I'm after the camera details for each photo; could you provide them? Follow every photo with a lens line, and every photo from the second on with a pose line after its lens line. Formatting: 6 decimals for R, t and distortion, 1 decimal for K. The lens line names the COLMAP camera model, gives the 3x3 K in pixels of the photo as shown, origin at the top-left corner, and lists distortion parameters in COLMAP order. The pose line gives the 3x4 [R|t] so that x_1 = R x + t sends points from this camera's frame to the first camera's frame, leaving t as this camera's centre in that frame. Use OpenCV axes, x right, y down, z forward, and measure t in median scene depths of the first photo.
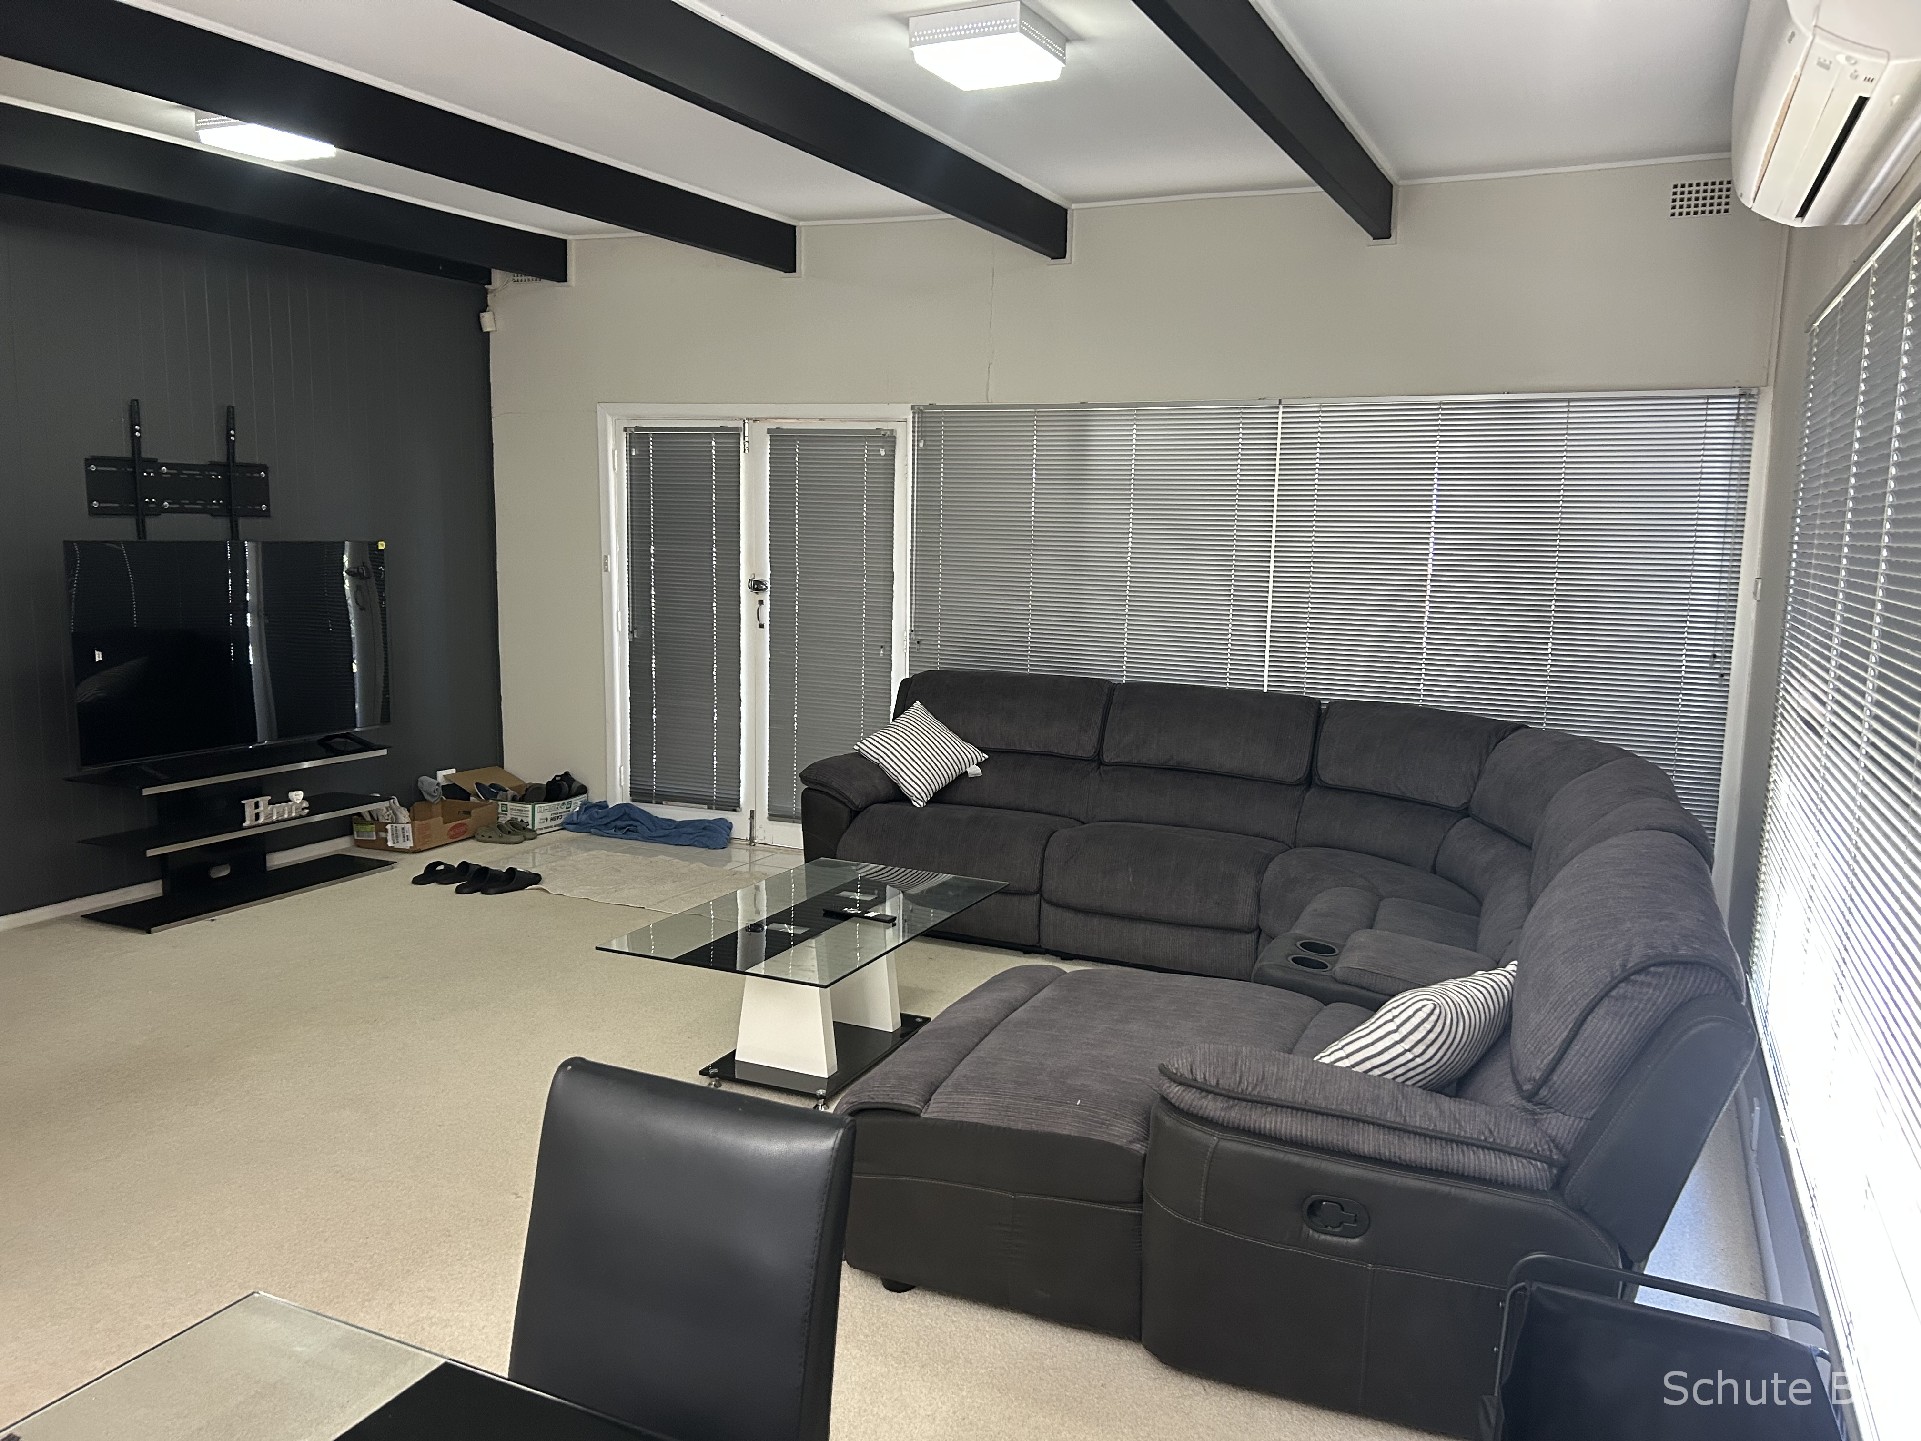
lens RADIAL K [[1452.5, 0, 956.5], [0, 1452.5, 674.7], [0, 0, 1]] dist [0.048579, -0.054619]
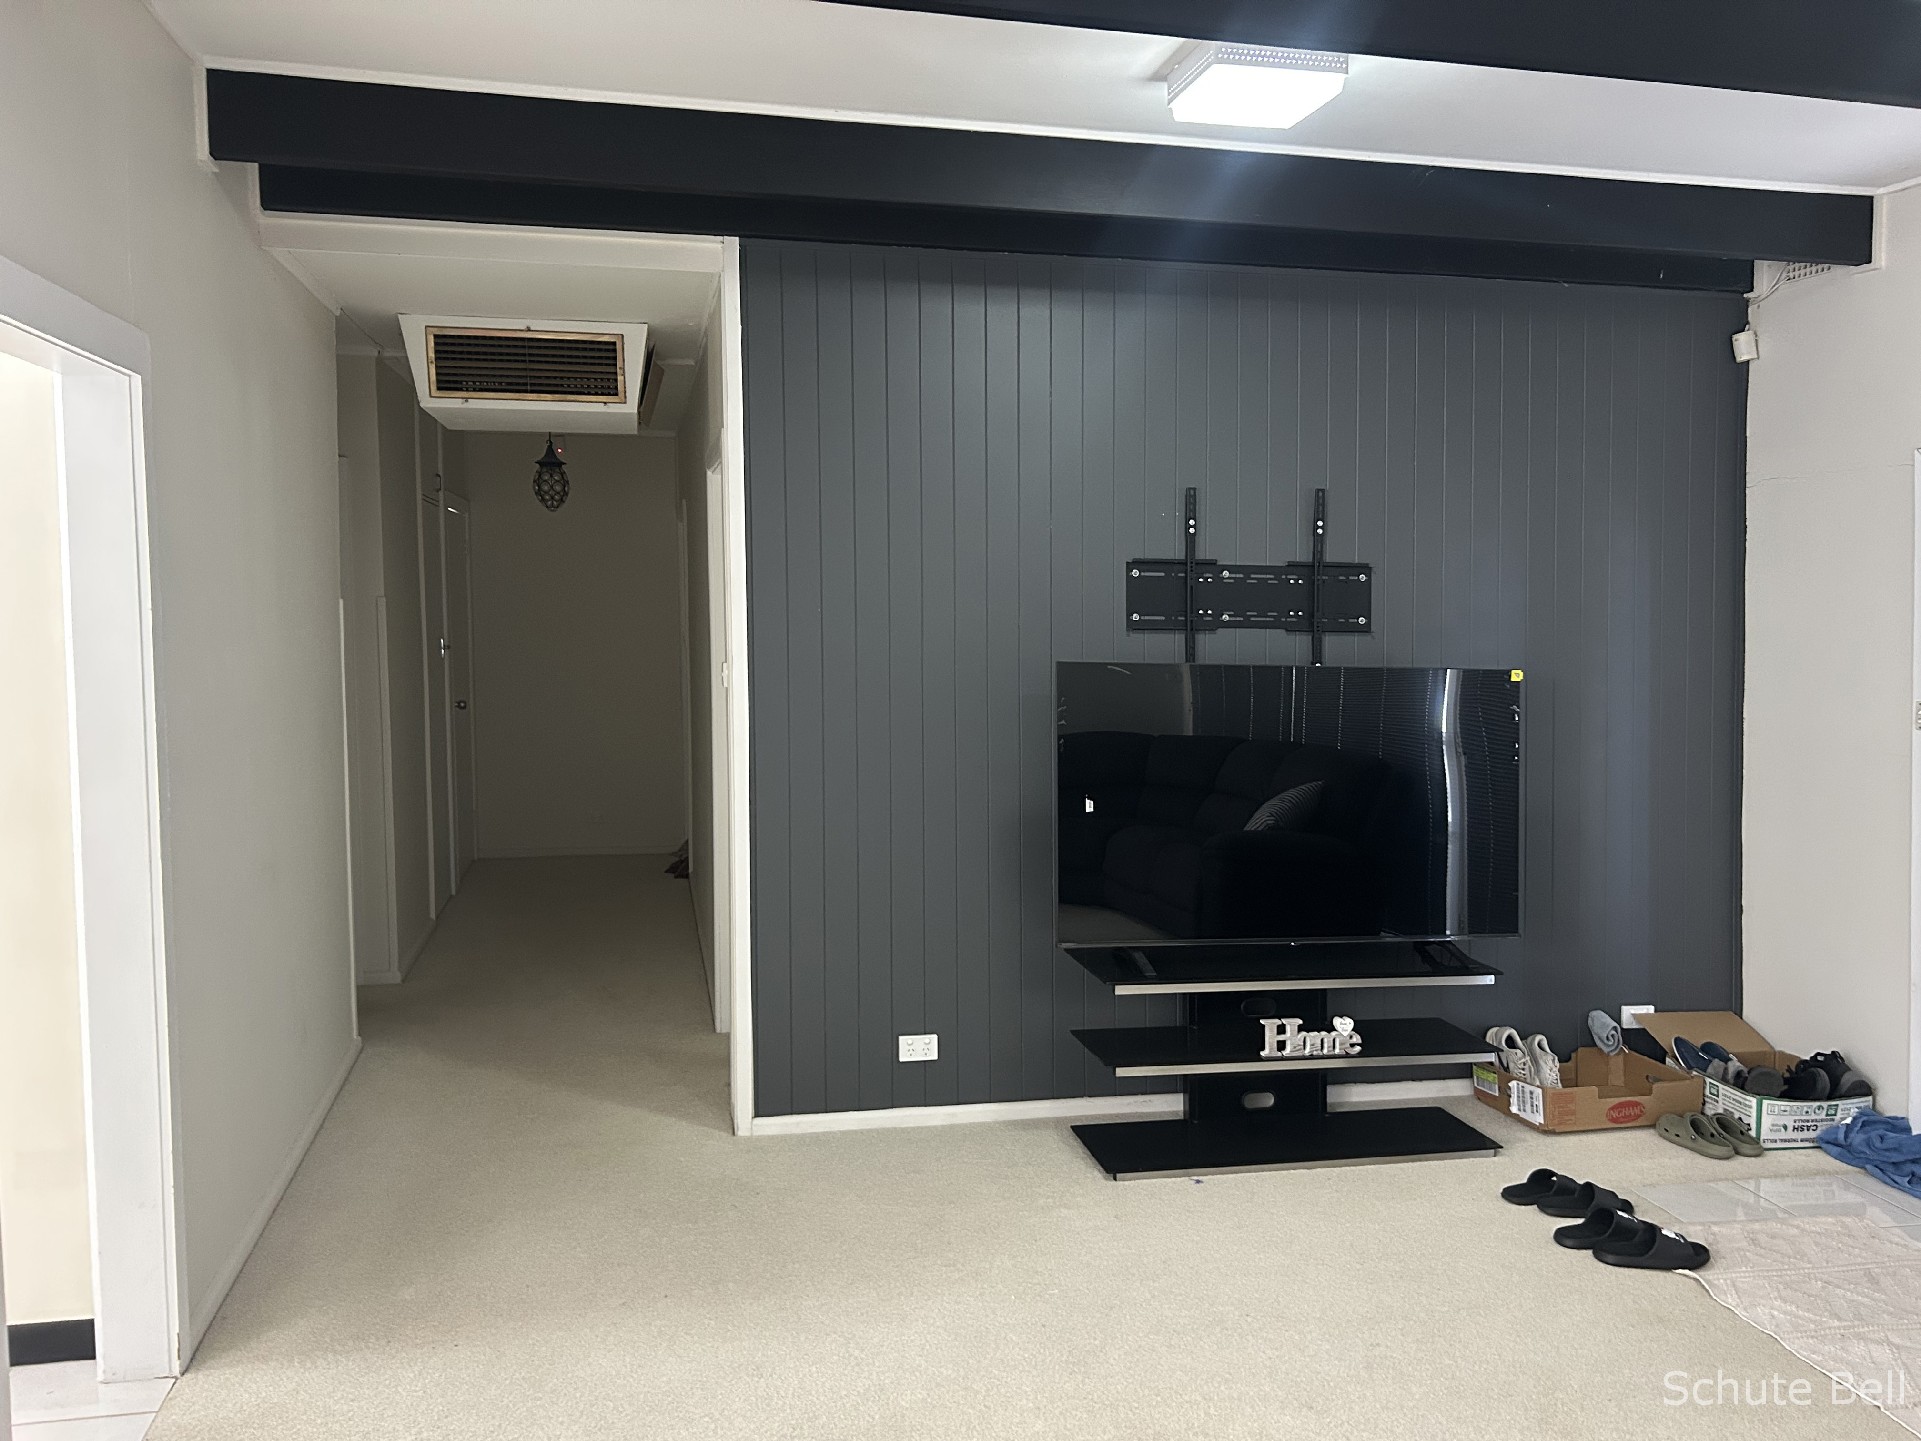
lens RADIAL K [[1470.3, 0, 914.7], [0, 1470.3, 620.1], [0, 0, 1]] dist [0.045989, -0.038542]
pose [[0.600118, 0.009114, -0.799859, -0.002266], [-0.094056, 0.993803, -0.059245, -0.046988], [0.794362, 0.110785, 0.597256, 0.356552]]
